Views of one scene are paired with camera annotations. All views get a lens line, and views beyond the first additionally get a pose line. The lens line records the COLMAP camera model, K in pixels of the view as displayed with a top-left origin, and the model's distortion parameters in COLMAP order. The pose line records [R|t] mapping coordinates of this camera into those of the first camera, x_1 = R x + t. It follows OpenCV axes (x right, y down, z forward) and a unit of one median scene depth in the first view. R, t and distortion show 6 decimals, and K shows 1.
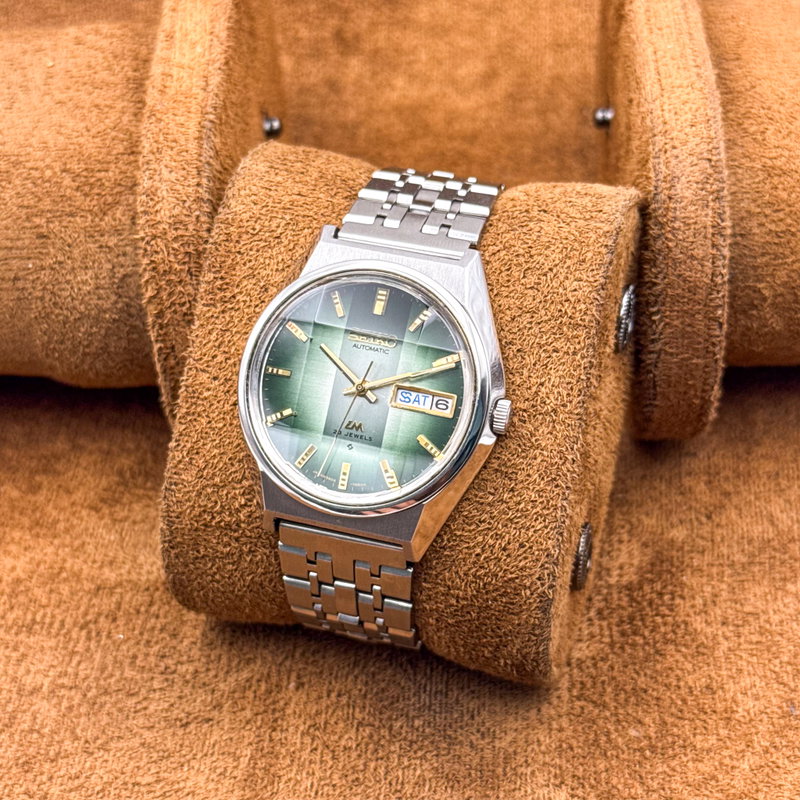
lens RADIAL K [[1696.3, 0, 400.0], [0, 1696.3, 400.0], [0, 0, 1]] dist [0.323269, -0.037586]
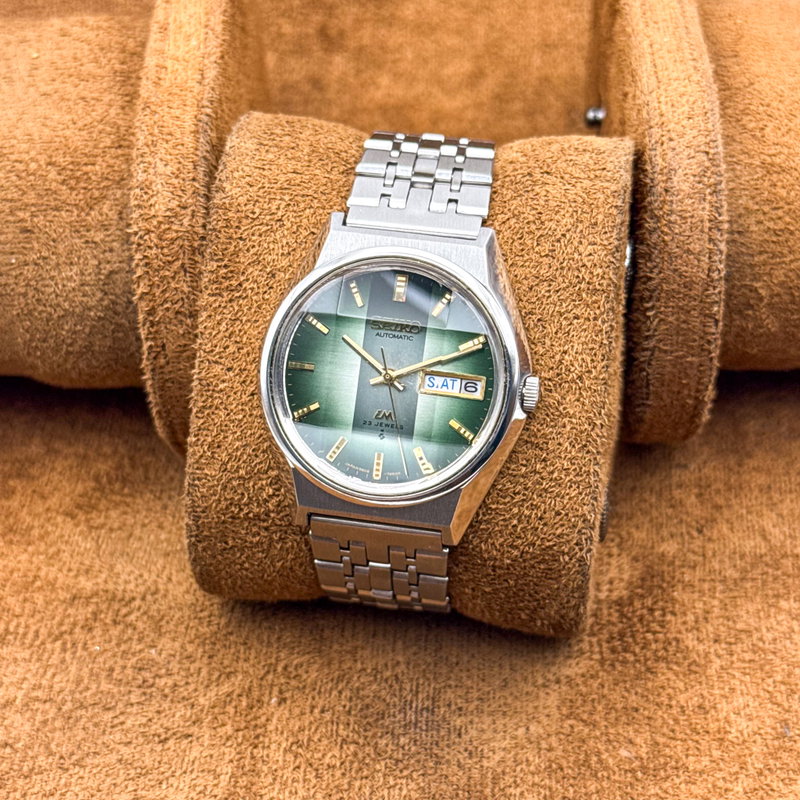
lens RADIAL K [[1696.3, 0, 400.0], [0, 1696.3, 400.0], [0, 0, 1]] dist [0.323269, -0.037586]
pose [[0.991679, -0.089308, 0.092721, -0.104540], [0.080720, 0.992428, 0.092576, -0.079084], [-0.100286, -0.084321, 0.991379, 0.013816]]
